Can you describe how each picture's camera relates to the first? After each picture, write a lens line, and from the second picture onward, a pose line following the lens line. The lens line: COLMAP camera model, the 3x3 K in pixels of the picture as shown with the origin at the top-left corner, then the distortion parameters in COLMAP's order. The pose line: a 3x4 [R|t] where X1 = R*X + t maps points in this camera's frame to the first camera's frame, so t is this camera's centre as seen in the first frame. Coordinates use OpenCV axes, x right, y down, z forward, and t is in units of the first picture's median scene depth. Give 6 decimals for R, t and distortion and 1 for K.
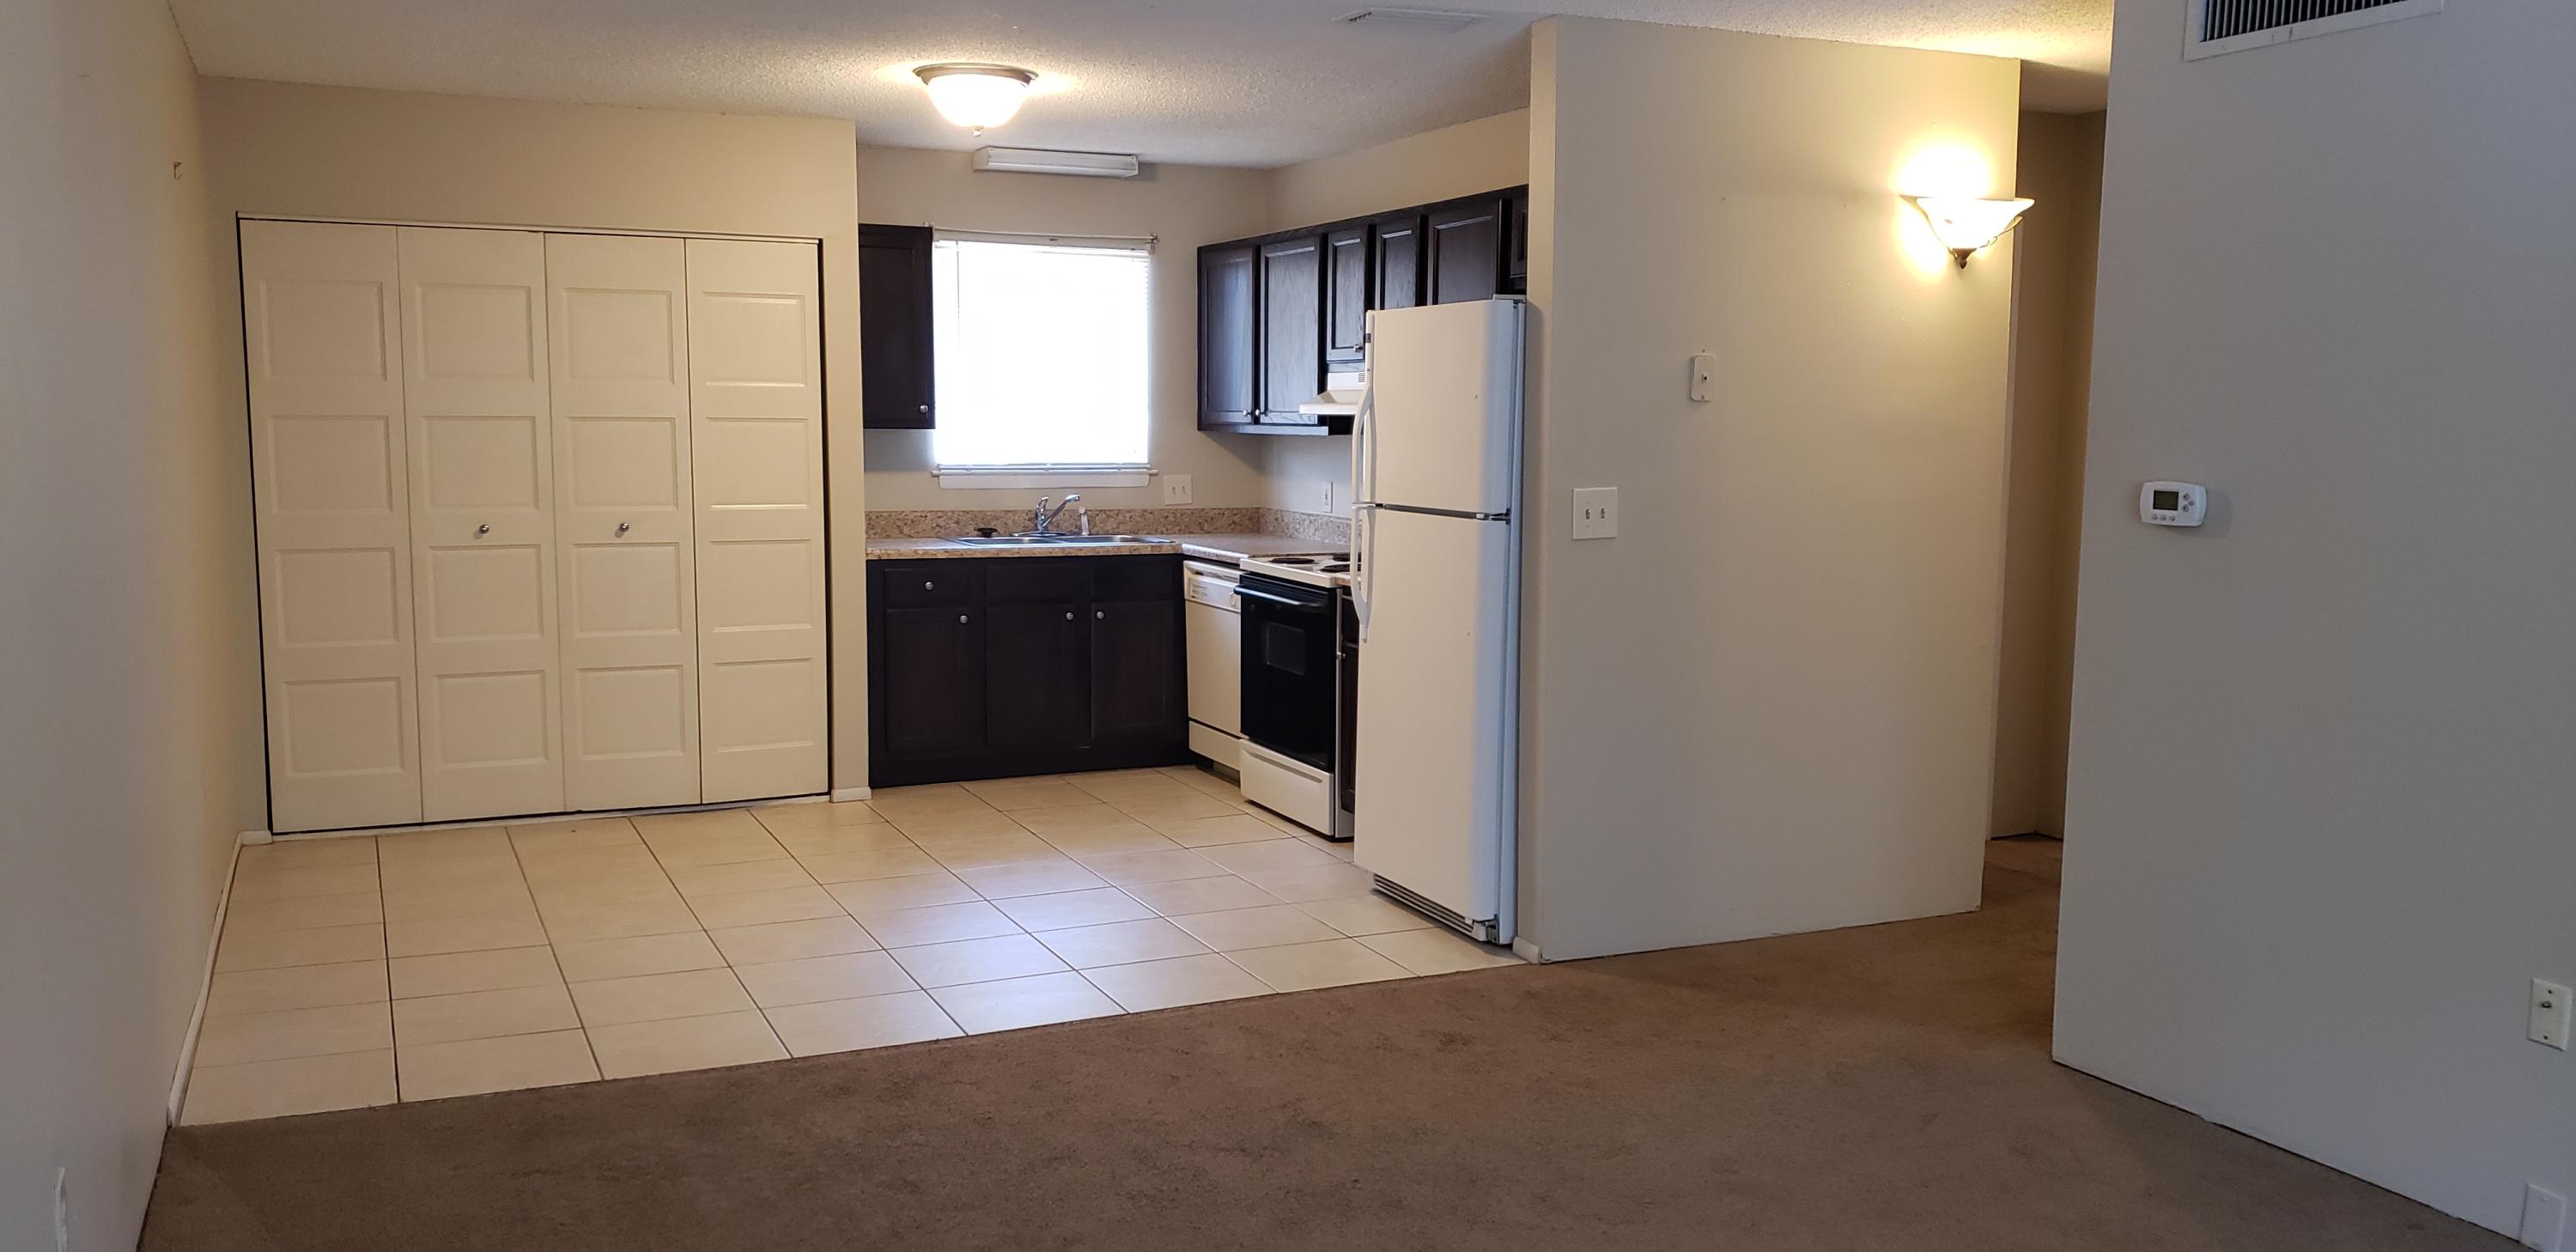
lens RADIAL K [[1956.8, 0, 1278.1], [0, 1956.8, 688.9], [0, 0, 1]] dist [0.045523, -0.048396]
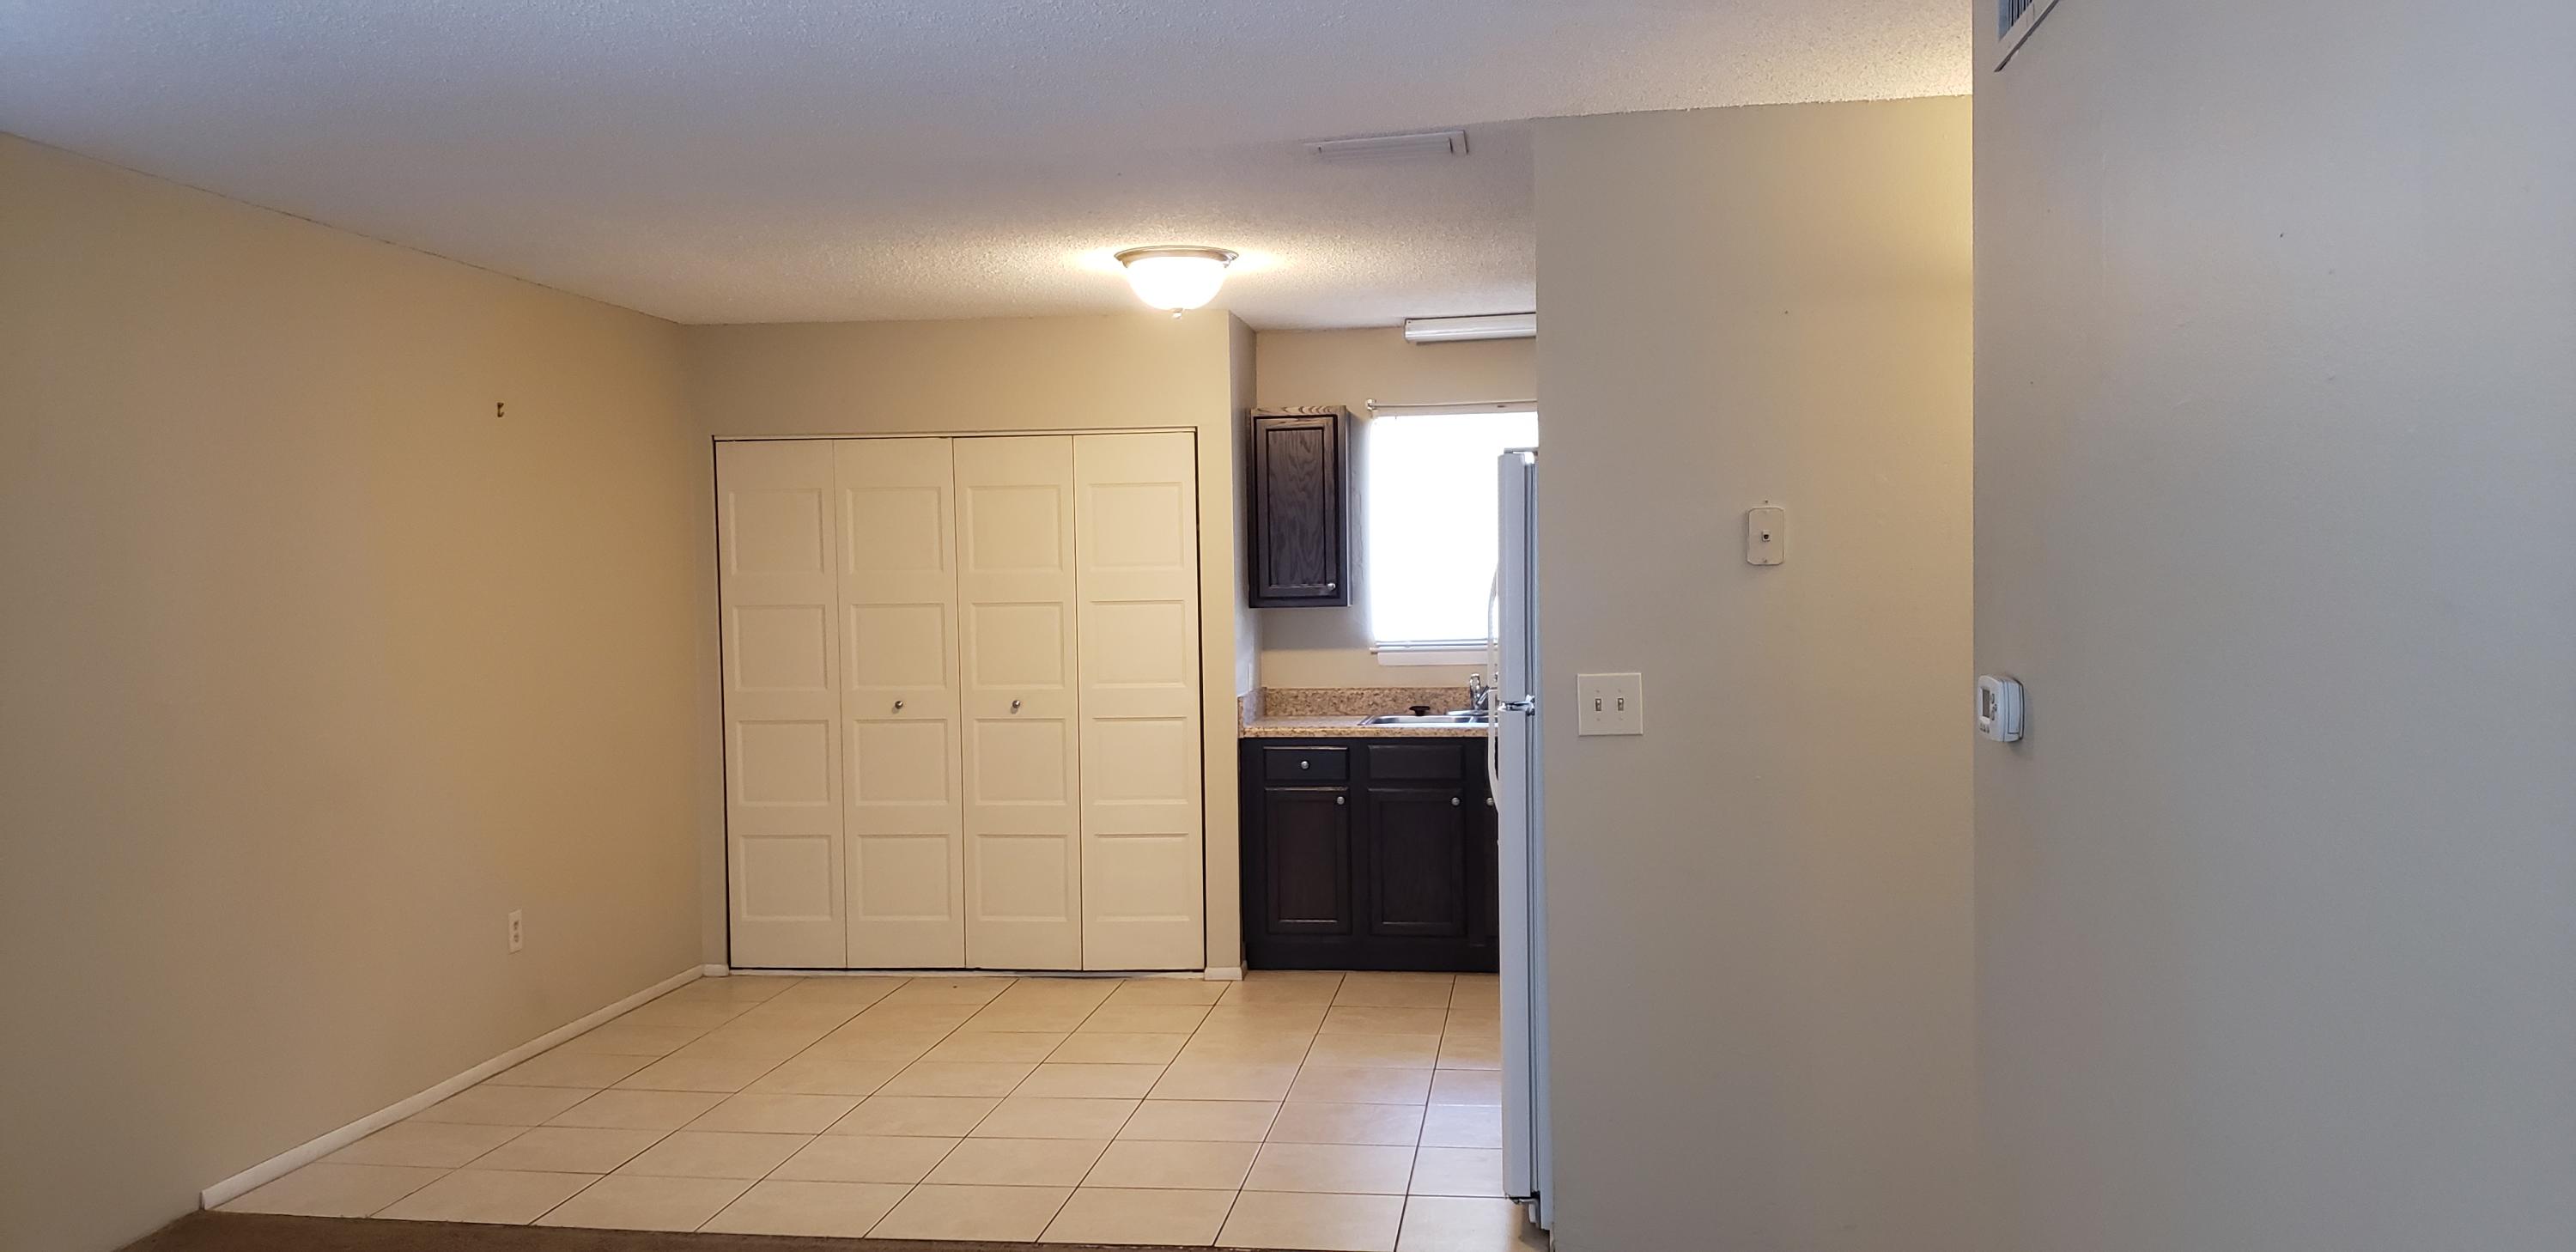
lens RADIAL K [[1956.8, 0, 1278.1], [0, 1956.8, 688.9], [0, 0, 1]] dist [0.045523, -0.048396]
pose [[0.856644, 0.006675, -0.515865, 0.355874], [-0.049880, 0.996303, -0.069940, -0.024329], [0.513491, 0.085645, 0.853810, 0.174371]]
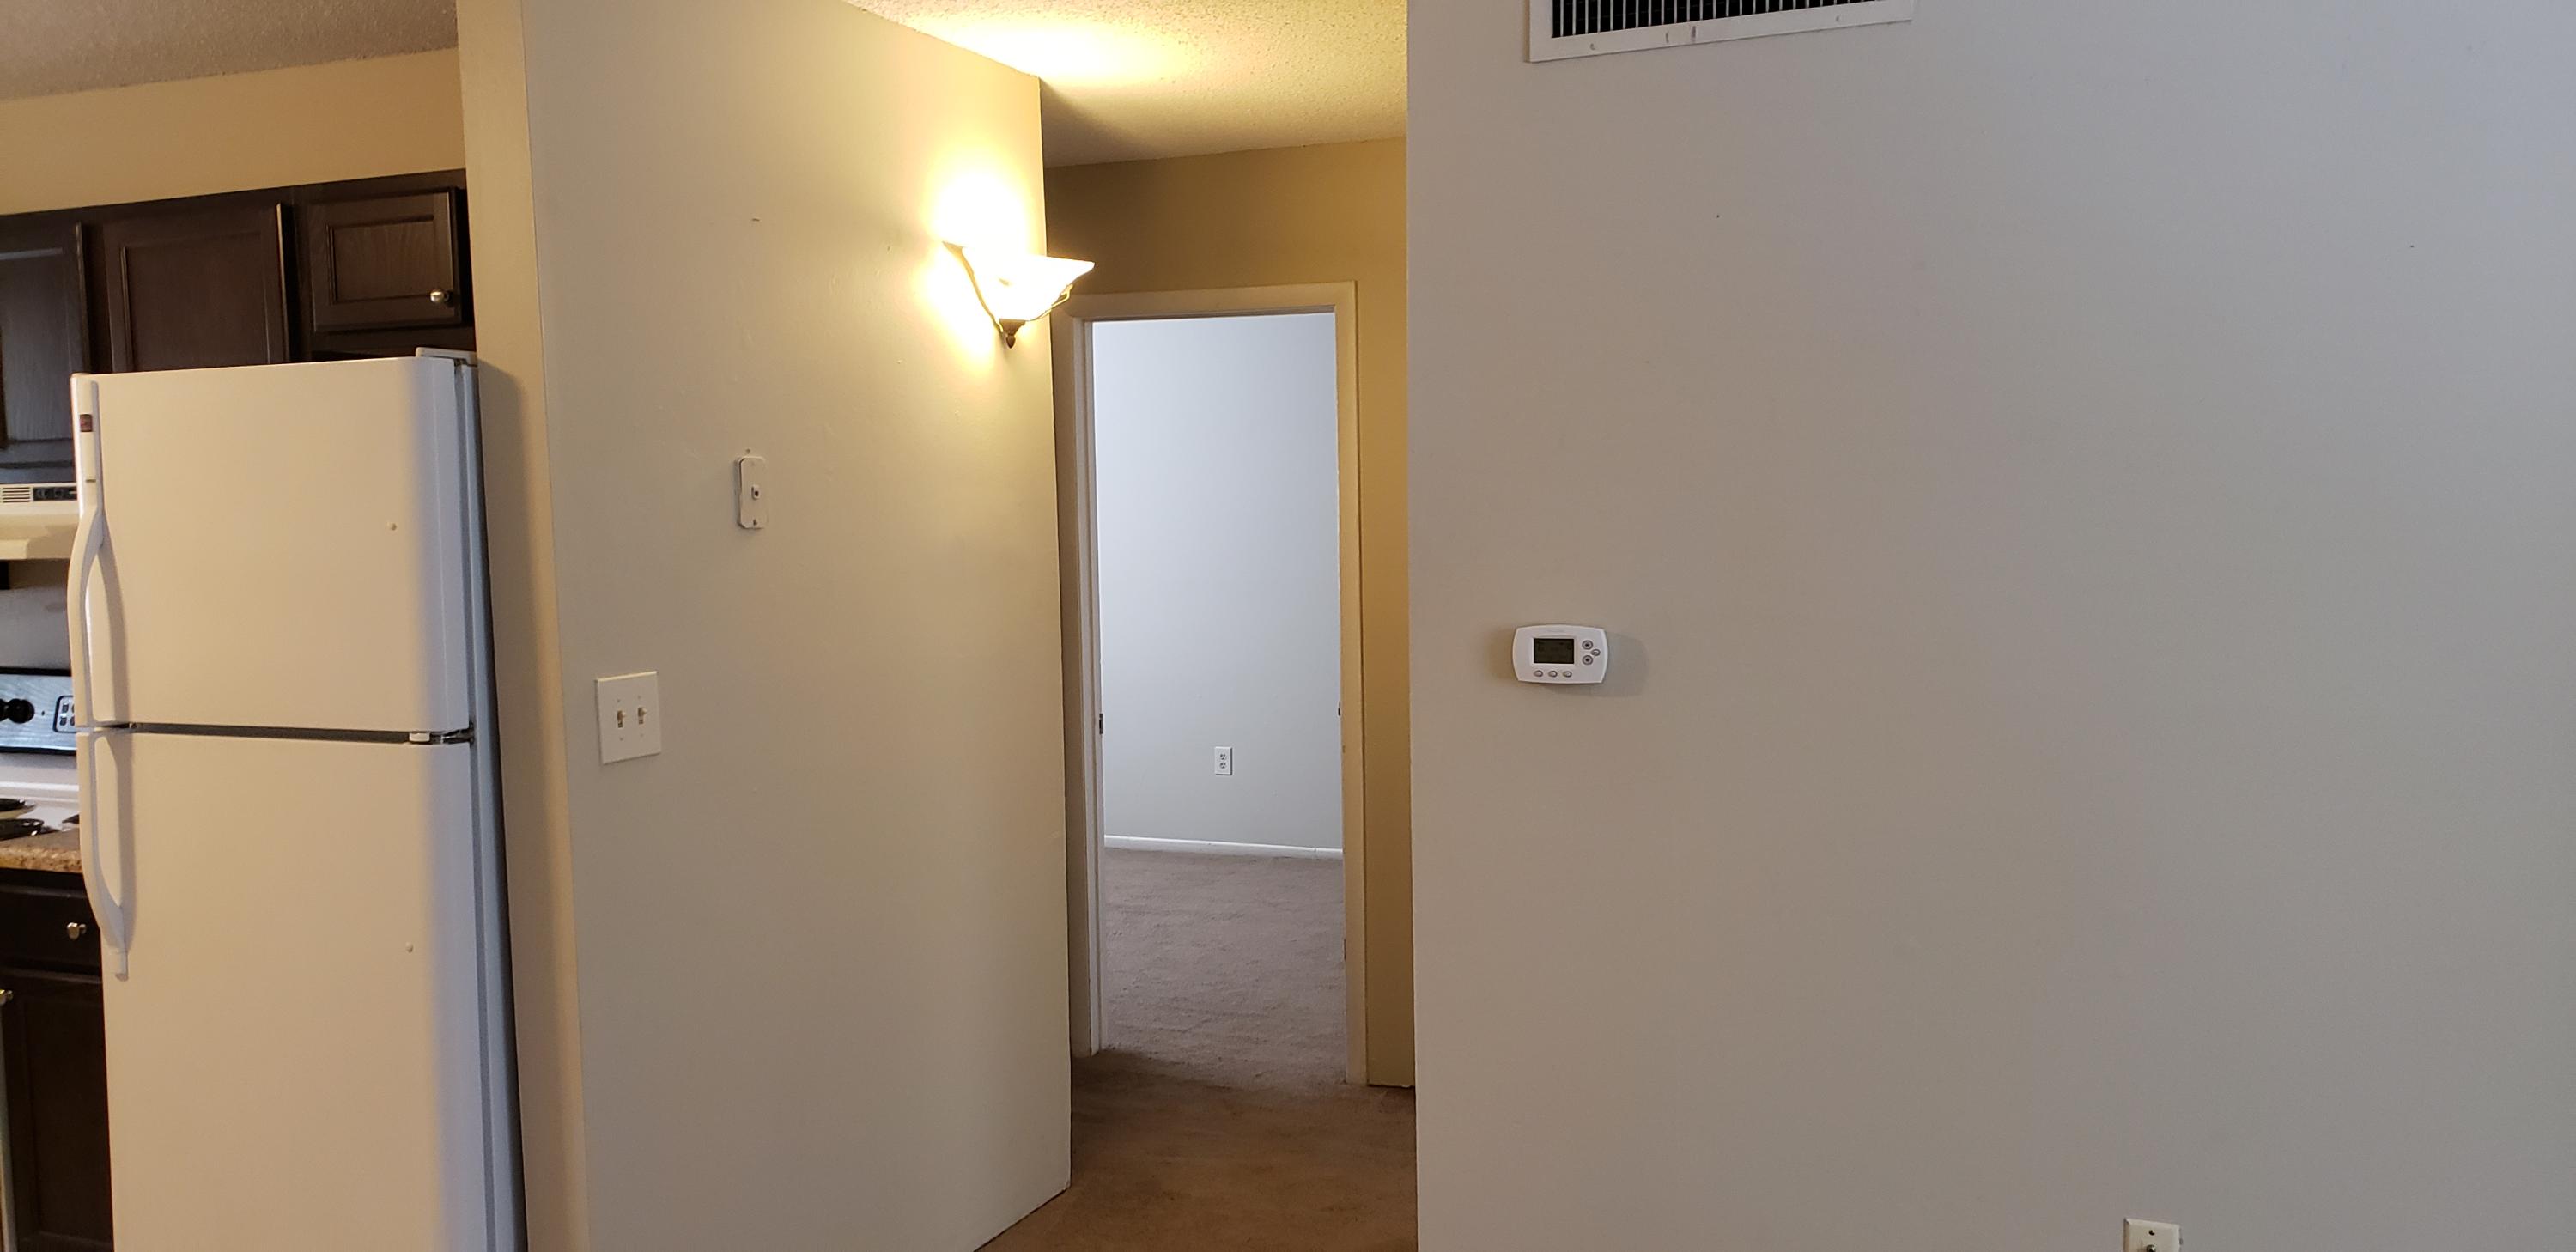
lens RADIAL K [[1956.8, 0, 1278.1], [0, 1956.8, 688.9], [0, 0, 1]] dist [0.045523, -0.048396]
pose [[0.731304, -0.075345, 0.677877, -0.076711], [0.116515, 0.993071, -0.015319, -0.050152], [-0.672026, 0.090186, 0.735016, 0.323561]]
